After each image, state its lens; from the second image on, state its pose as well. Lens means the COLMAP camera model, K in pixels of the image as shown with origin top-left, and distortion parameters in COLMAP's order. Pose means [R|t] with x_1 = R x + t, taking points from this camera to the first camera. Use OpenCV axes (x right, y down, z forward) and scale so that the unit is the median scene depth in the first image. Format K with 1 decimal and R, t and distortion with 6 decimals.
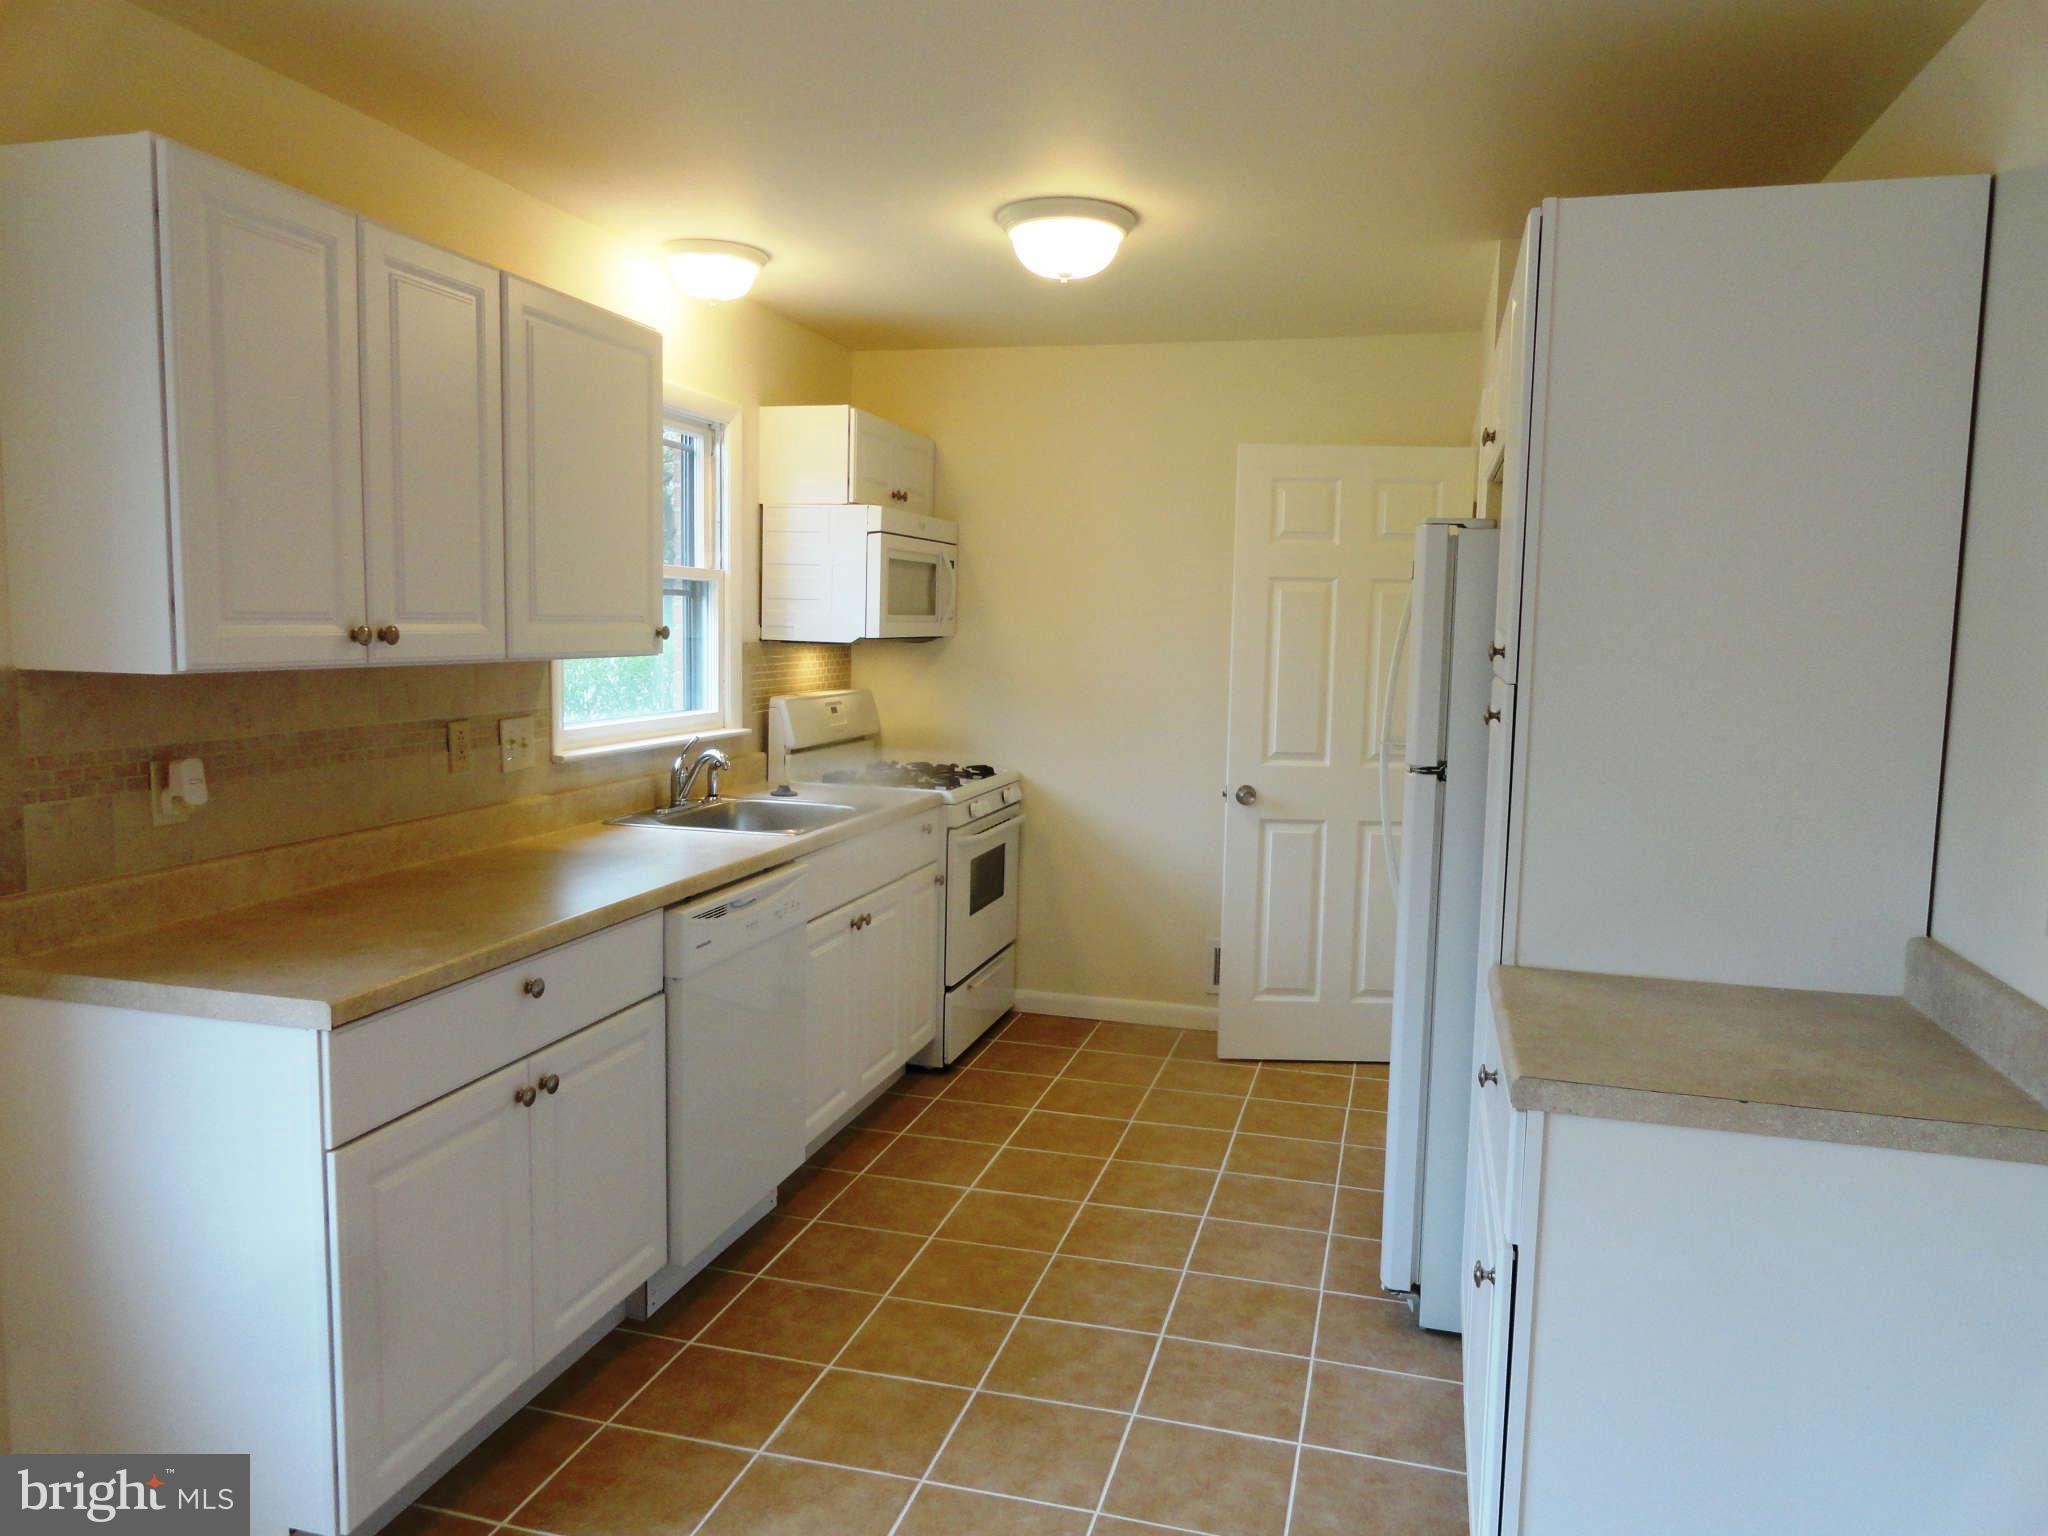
lens RADIAL K [[1408.1, 0, 1025.8], [0, 1408.1, 763.9], [0, 0, 1]] dist [-0.003850, 0.008957]
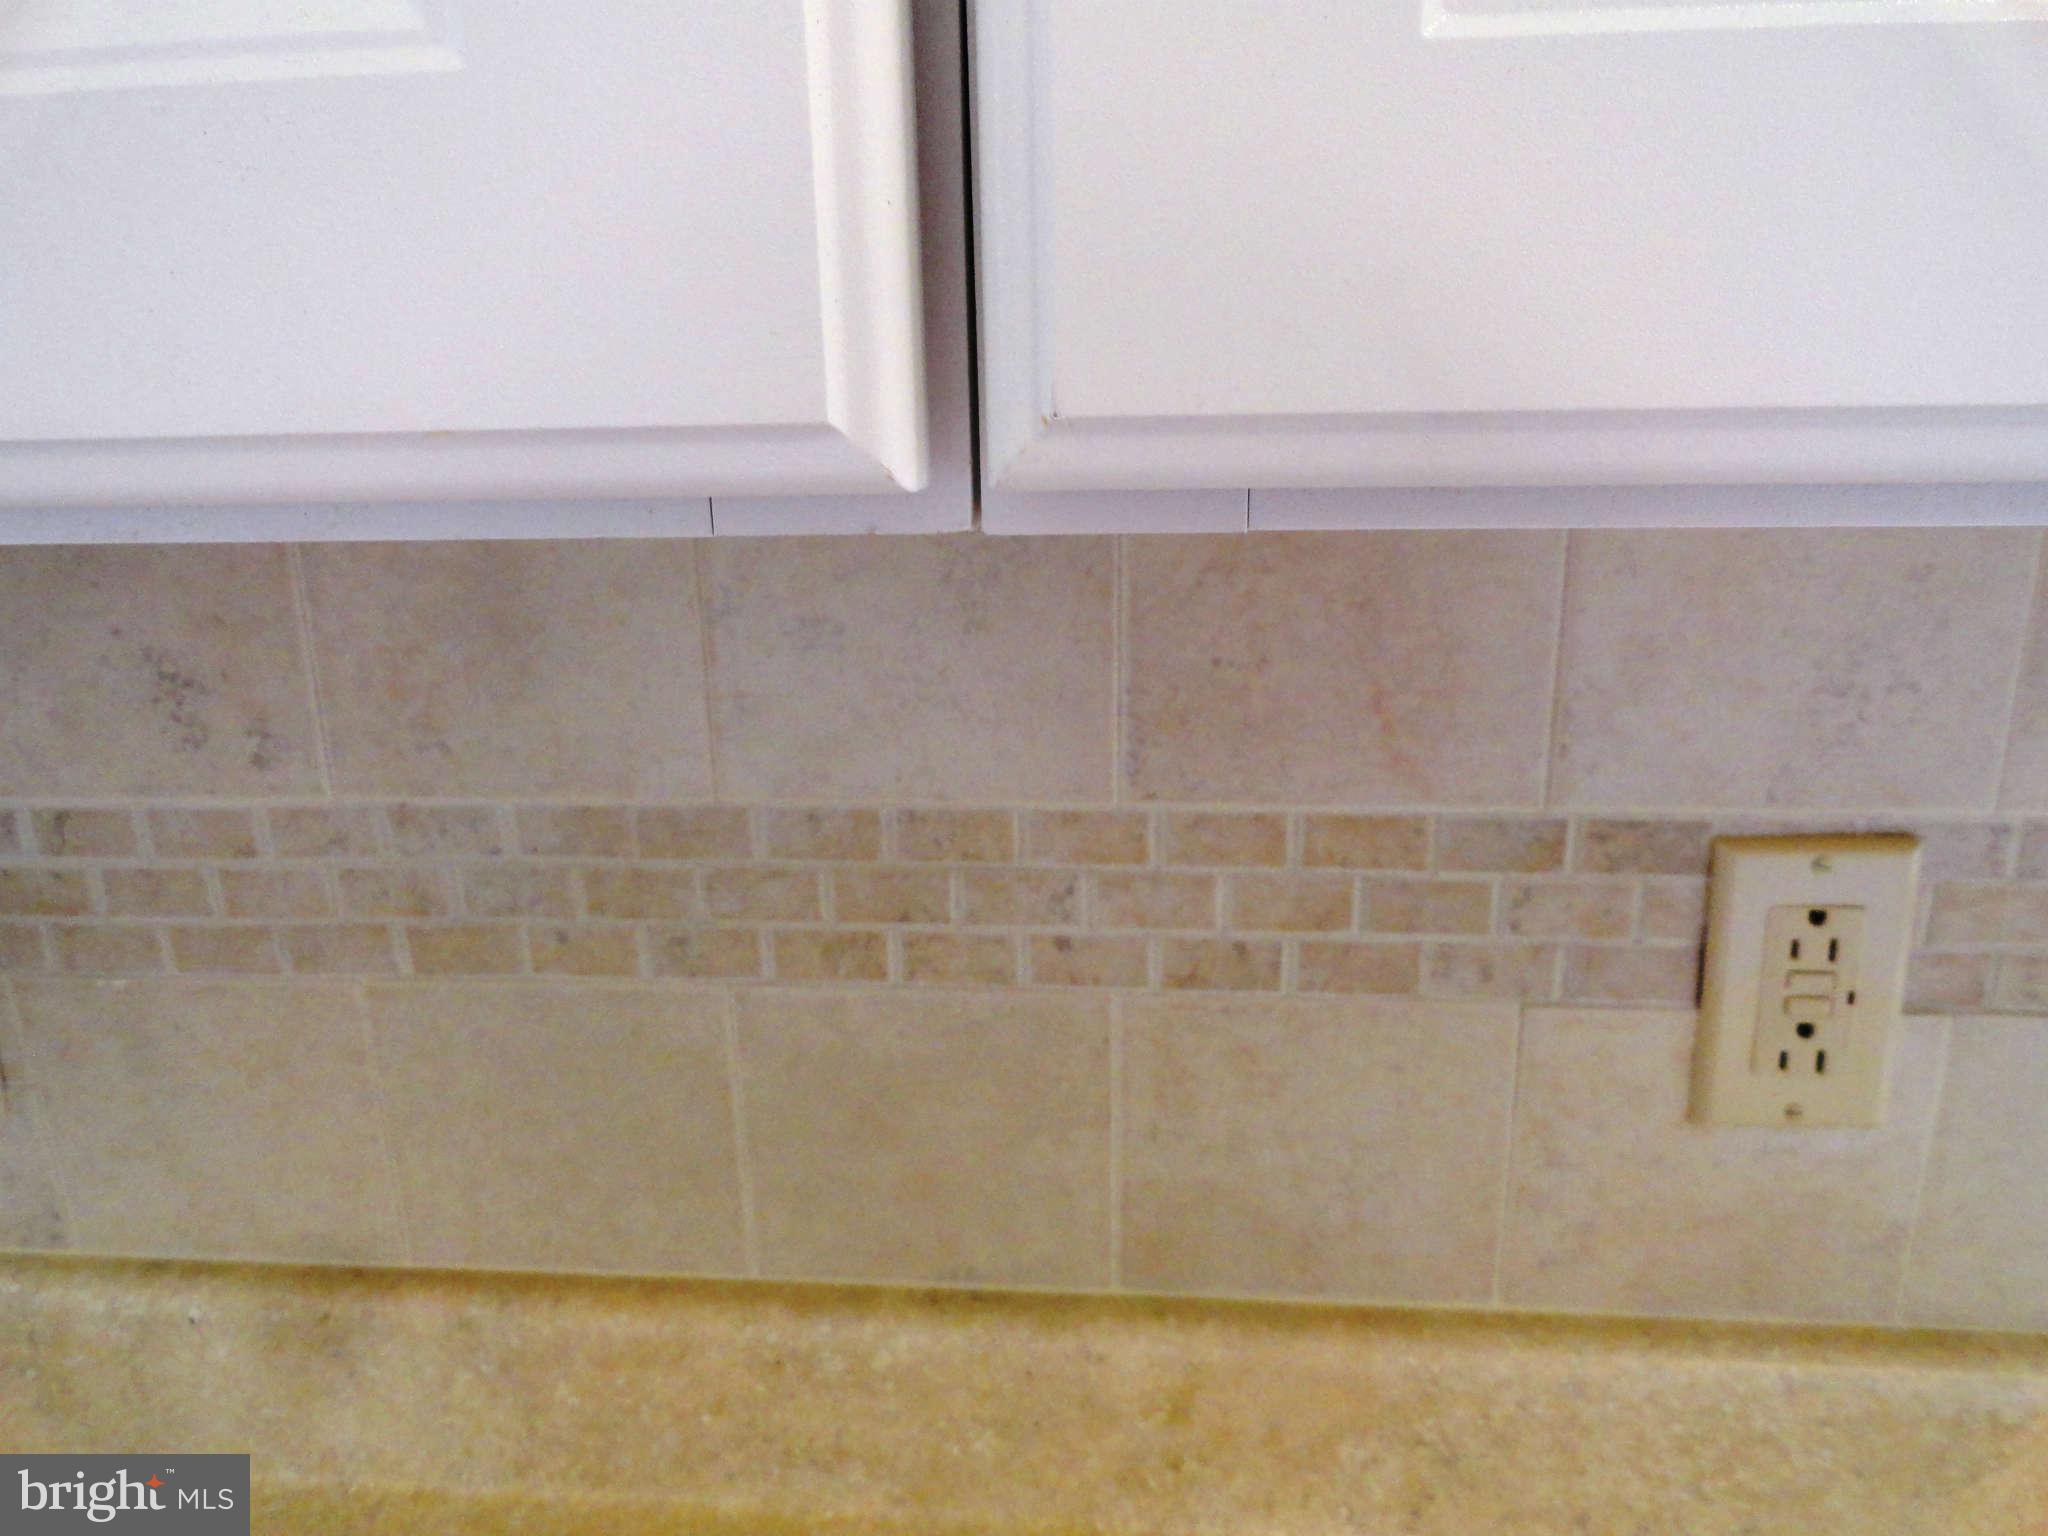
lens RADIAL K [[1408.1, 0, 1025.8], [0, 1408.1, 763.9], [0, 0, 1]] dist [-0.003850, 0.008957]
pose [[0.173752, 0.241237, -0.954785, -0.239646], [-0.077279, 0.969883, 0.230989, -0.061953], [0.981753, 0.033650, 0.187161, 0.787758]]
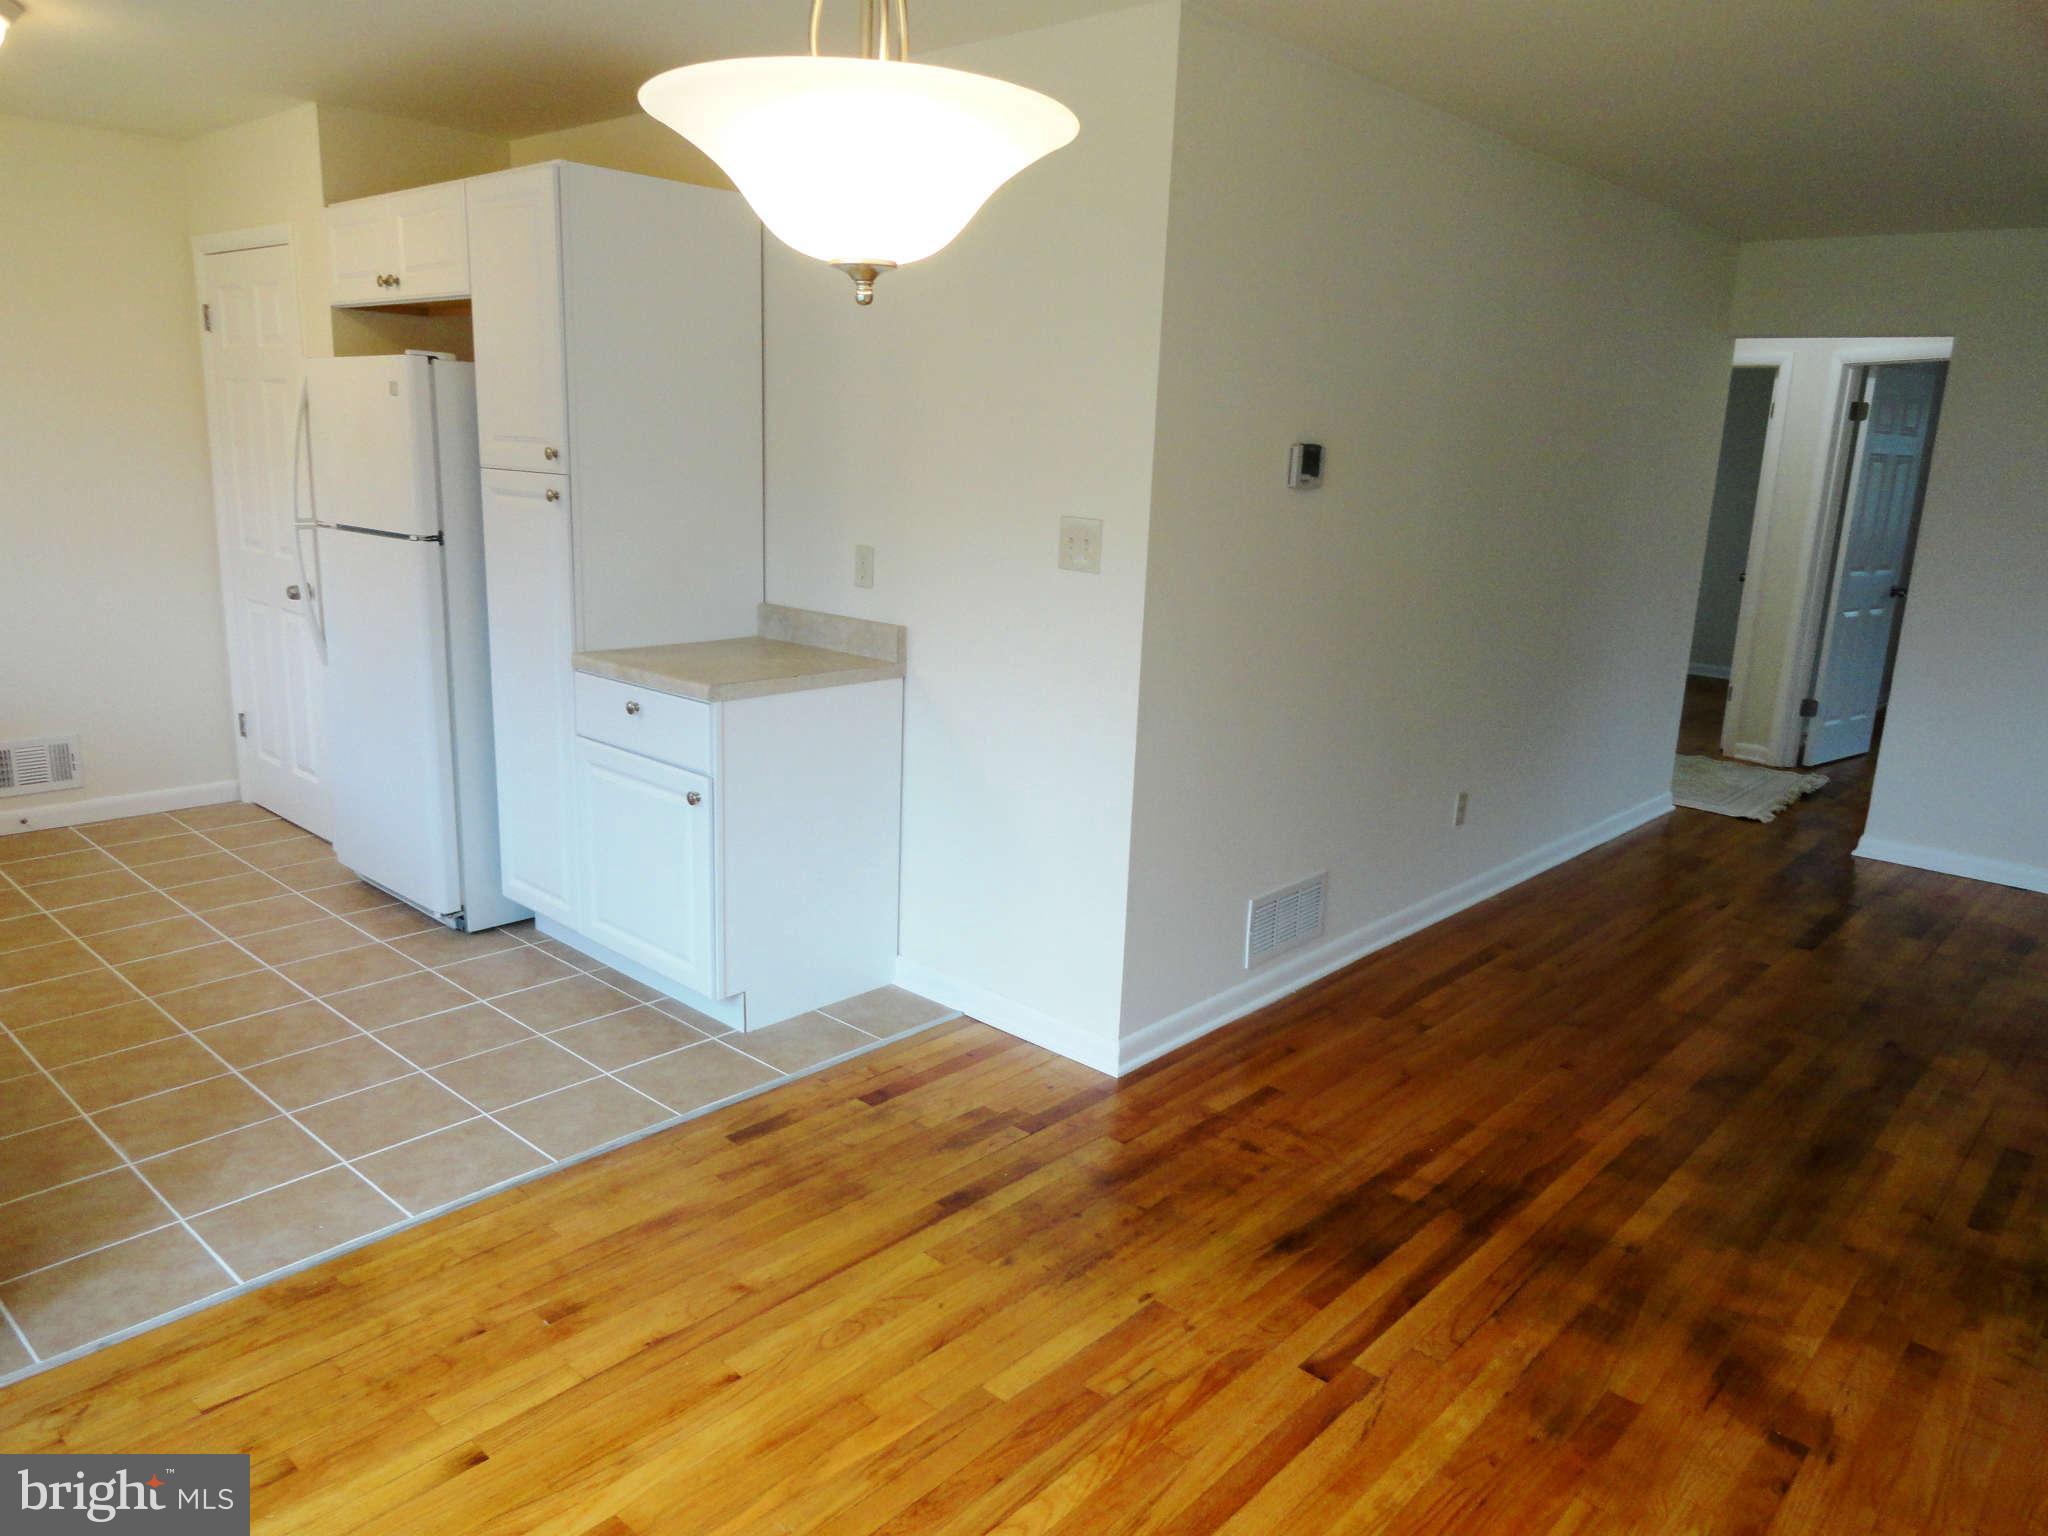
lens RADIAL K [[1408.1, 0, 1025.8], [0, 1408.1, 763.9], [0, 0, 1]] dist [-0.003850, 0.008957]
pose [[0.445989, -0.203059, 0.871700, -0.571180], [0.063467, 0.978648, 0.195500, -0.009995], [-0.892786, -0.031866, 0.449353, -0.121537]]
